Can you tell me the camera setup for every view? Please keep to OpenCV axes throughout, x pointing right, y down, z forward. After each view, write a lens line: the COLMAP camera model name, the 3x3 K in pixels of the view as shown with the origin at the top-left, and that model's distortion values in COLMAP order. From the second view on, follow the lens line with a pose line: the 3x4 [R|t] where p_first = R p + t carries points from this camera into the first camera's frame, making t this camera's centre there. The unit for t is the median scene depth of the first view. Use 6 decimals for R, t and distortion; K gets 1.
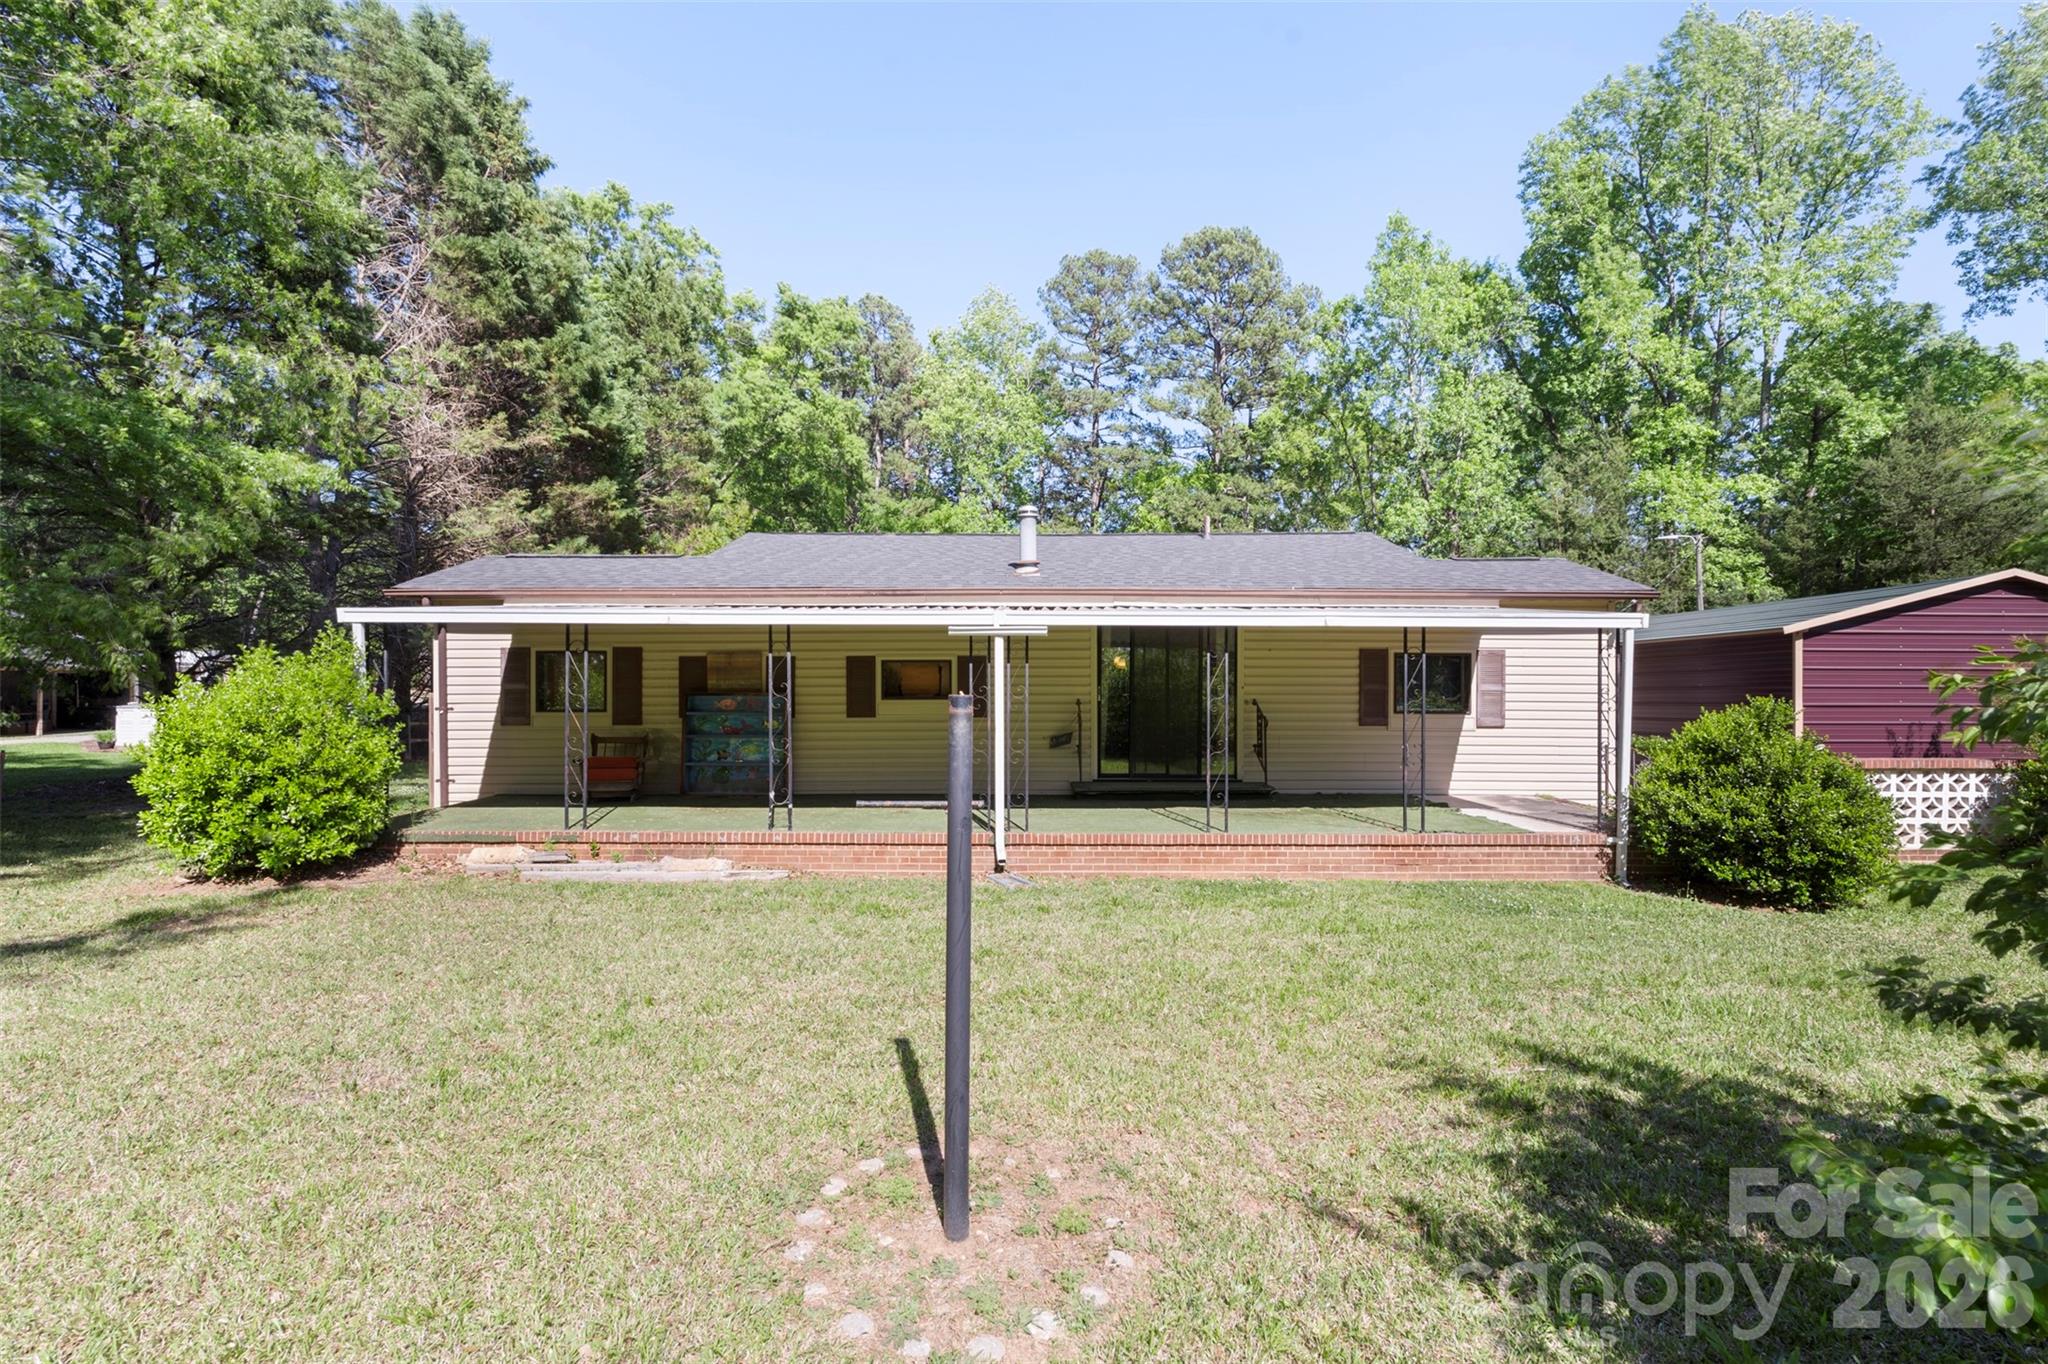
lens RADIAL K [[915.3, 0, 1024.7], [0, 915.3, 682.5], [0, 0, 1]] dist [-0.005752, -0.002803]
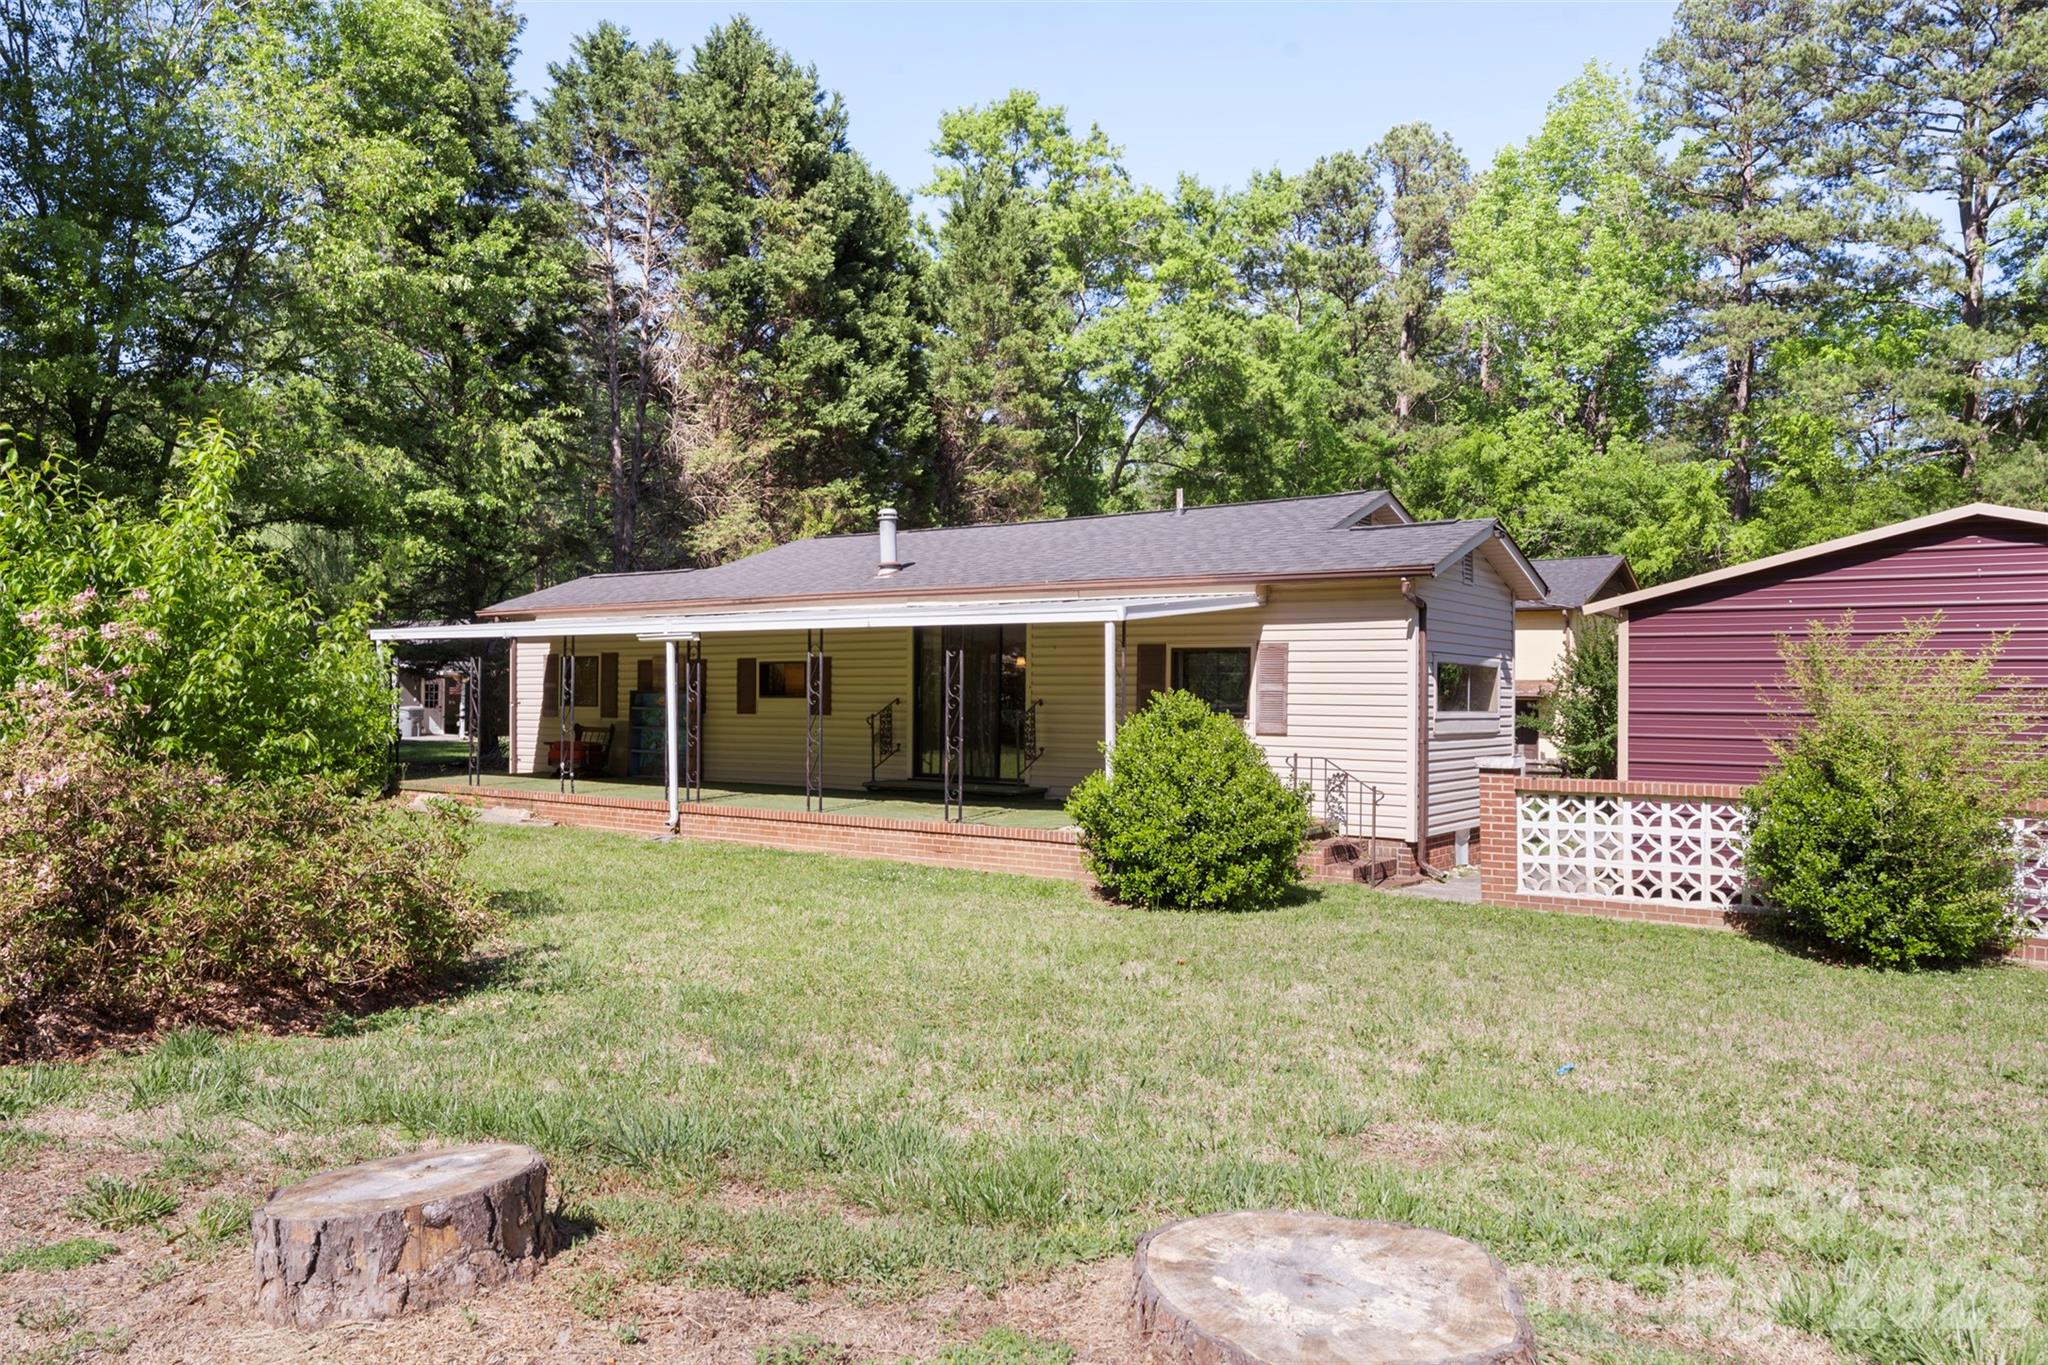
lens RADIAL K [[1430.7, 0, 1027.9], [0, 1430.7, 683.2], [0, 0, 1]] dist [0.001435, -0.005453]
pose [[0.814258, -0.000427, -0.580502, 0.374285], [-0.005319, 0.999952, -0.008197, 0.004700], [0.580478, 0.009762, 0.814217, -0.073017]]
